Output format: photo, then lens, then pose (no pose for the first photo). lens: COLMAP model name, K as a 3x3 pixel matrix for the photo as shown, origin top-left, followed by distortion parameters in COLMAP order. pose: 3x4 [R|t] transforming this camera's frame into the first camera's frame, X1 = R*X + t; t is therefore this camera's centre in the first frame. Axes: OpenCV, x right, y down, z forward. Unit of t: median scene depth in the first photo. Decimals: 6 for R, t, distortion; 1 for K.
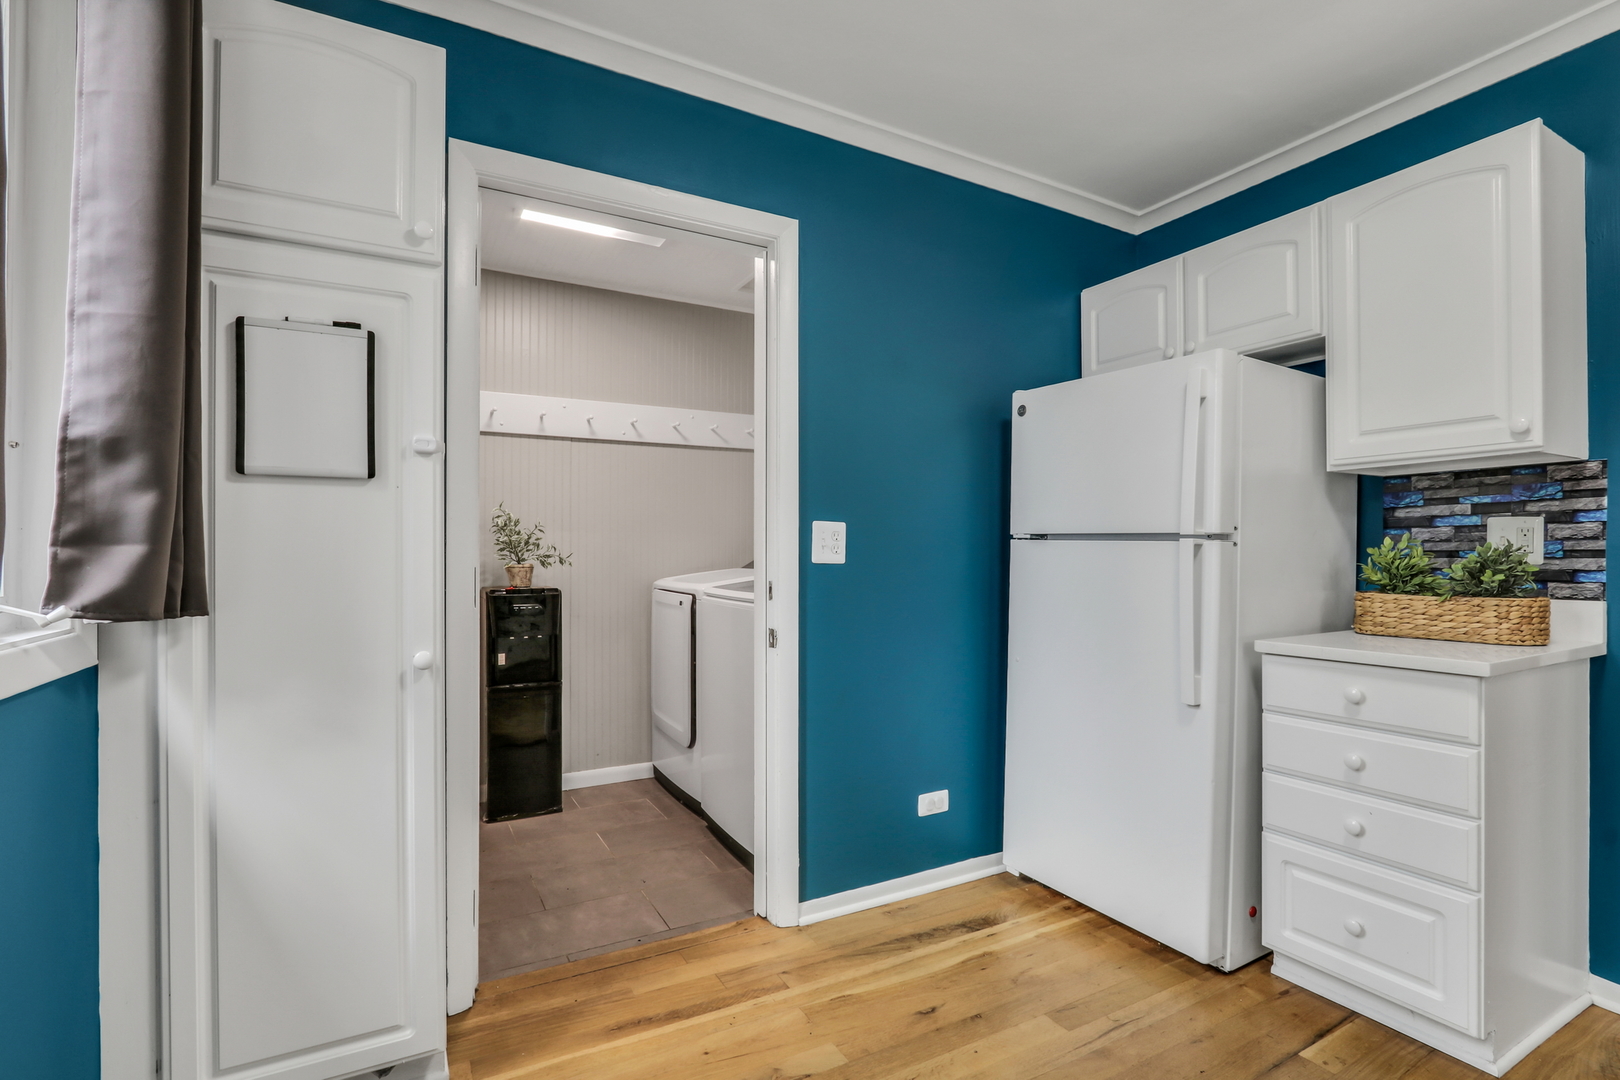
lens RADIAL K [[764.4, 0, 791.3], [0, 764.4, 560.8], [0, 0, 1]] dist [-0.019064, 0.002124]
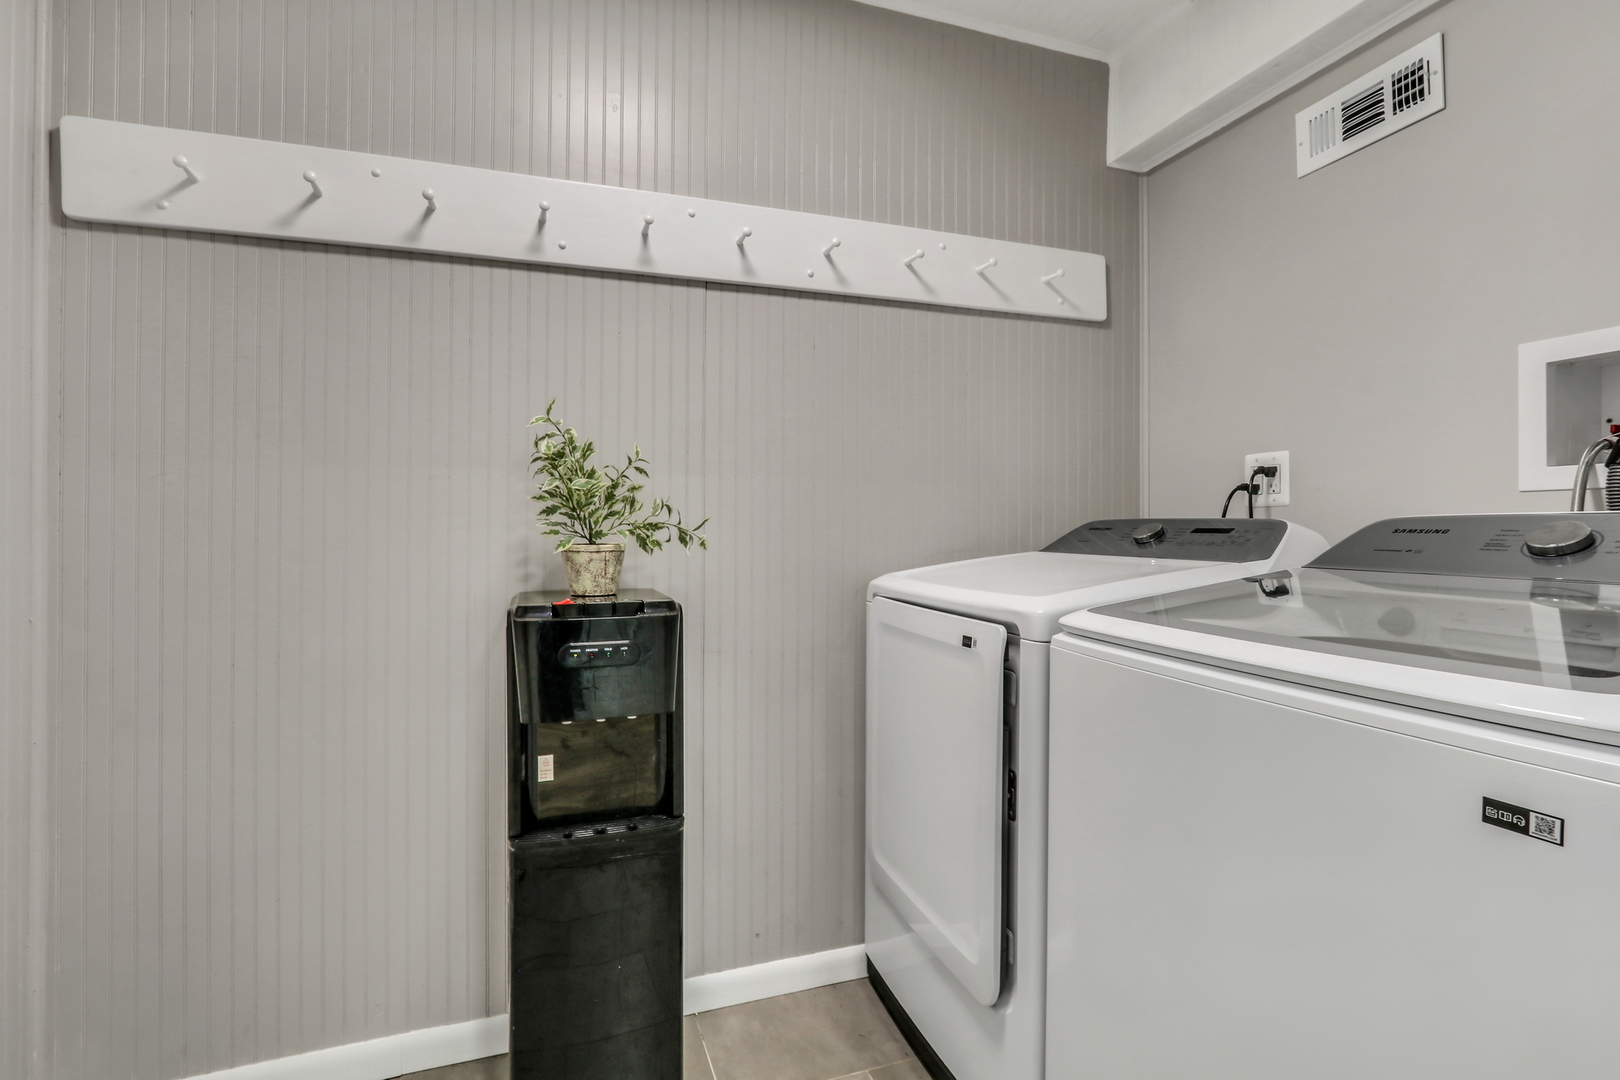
lens RADIAL K [[764.4, 0, 814.2], [0, 764.4, 527.3], [0, 0, 1]] dist [-0.019064, 0.002124]
pose [[0.991344, 0.000329, -0.131288, -0.167058], [-0.001460, 0.999963, -0.008517, -0.001816], [0.131280, 0.008634, 0.991308, 0.566769]]
